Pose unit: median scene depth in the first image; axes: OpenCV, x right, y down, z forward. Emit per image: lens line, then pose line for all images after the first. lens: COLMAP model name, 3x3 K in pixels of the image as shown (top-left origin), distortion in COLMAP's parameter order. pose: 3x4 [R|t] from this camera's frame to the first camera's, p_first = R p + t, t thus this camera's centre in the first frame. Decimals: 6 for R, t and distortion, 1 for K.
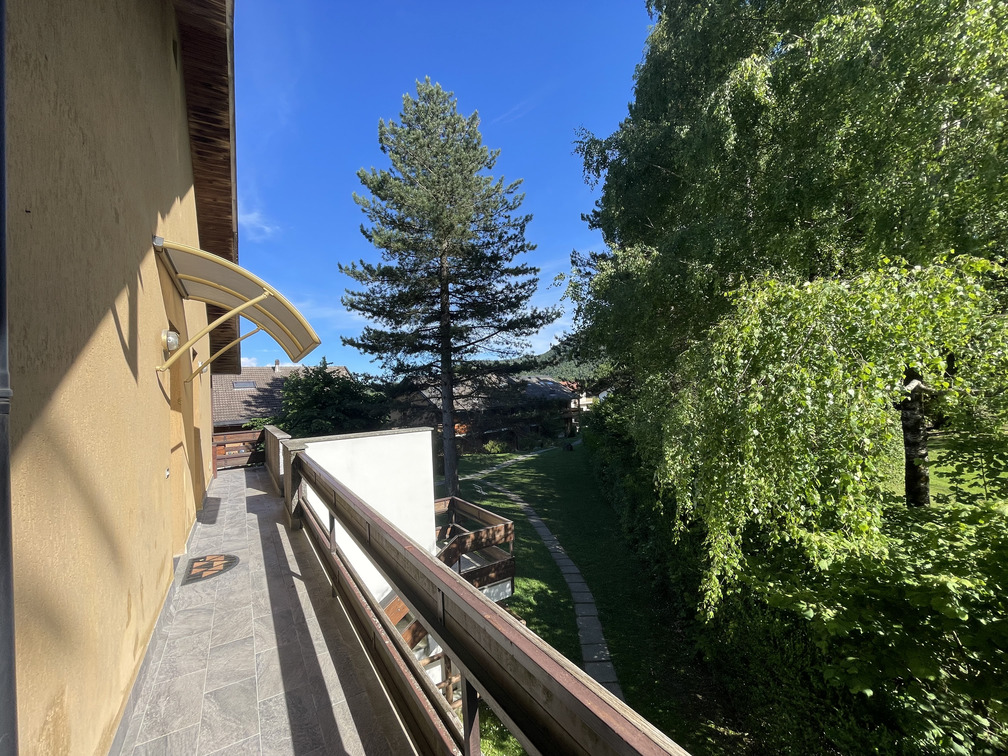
lens RADIAL K [[408.2, 0, 501.9], [0, 408.2, 376.5], [0, 0, 1]] dist [-0.002452, -0.000006]
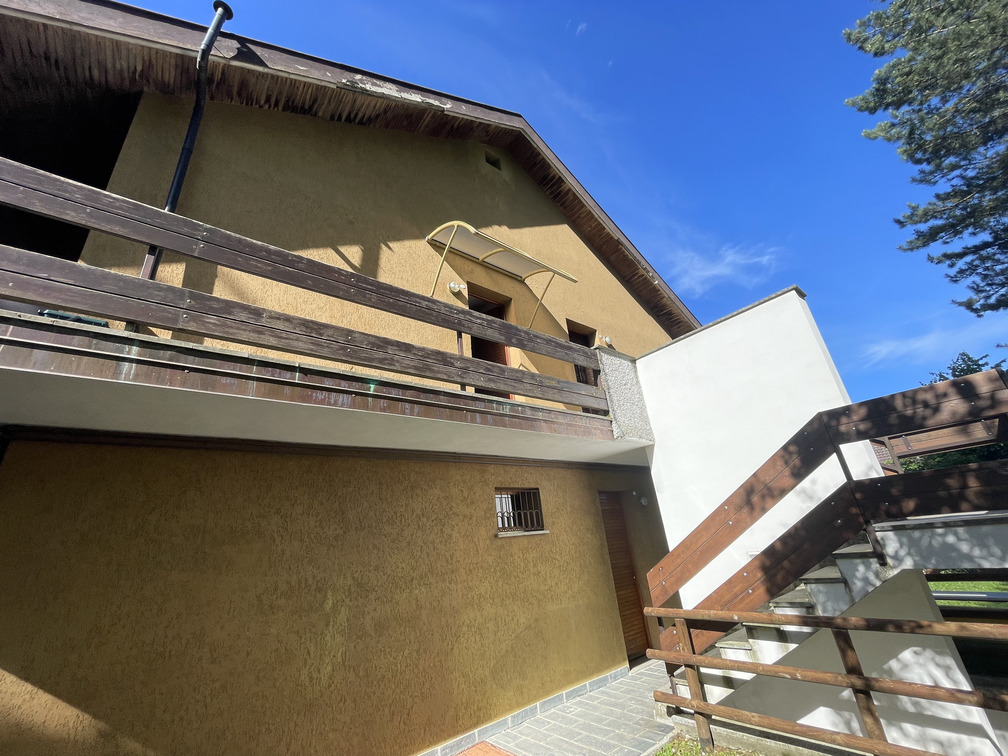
lens RADIAL K [[408.2, 0, 501.9], [0, 408.2, 376.5], [0, 0, 1]] dist [-0.002452, -0.000006]
pose [[0.098300, -0.359050, -0.928127, 0.115101], [0.123143, 0.929865, -0.346680, 0.154703], [0.987508, -0.080214, 0.135620, 0.163929]]
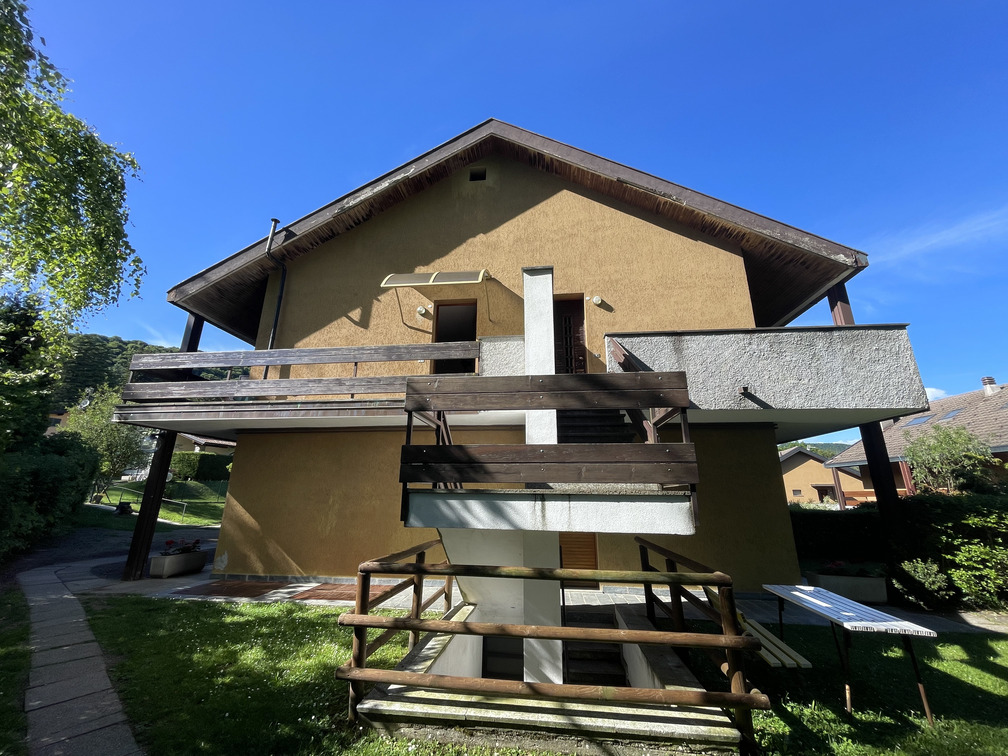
lens RADIAL K [[408.2, 0, 501.9], [0, 408.2, 376.5], [0, 0, 1]] dist [-0.002452, -0.000006]
pose [[-0.638545, -0.183962, -0.747274, 0.112756], [0.040095, 0.961738, -0.271020, 0.173813], [0.768540, -0.203020, -0.606737, 0.489182]]
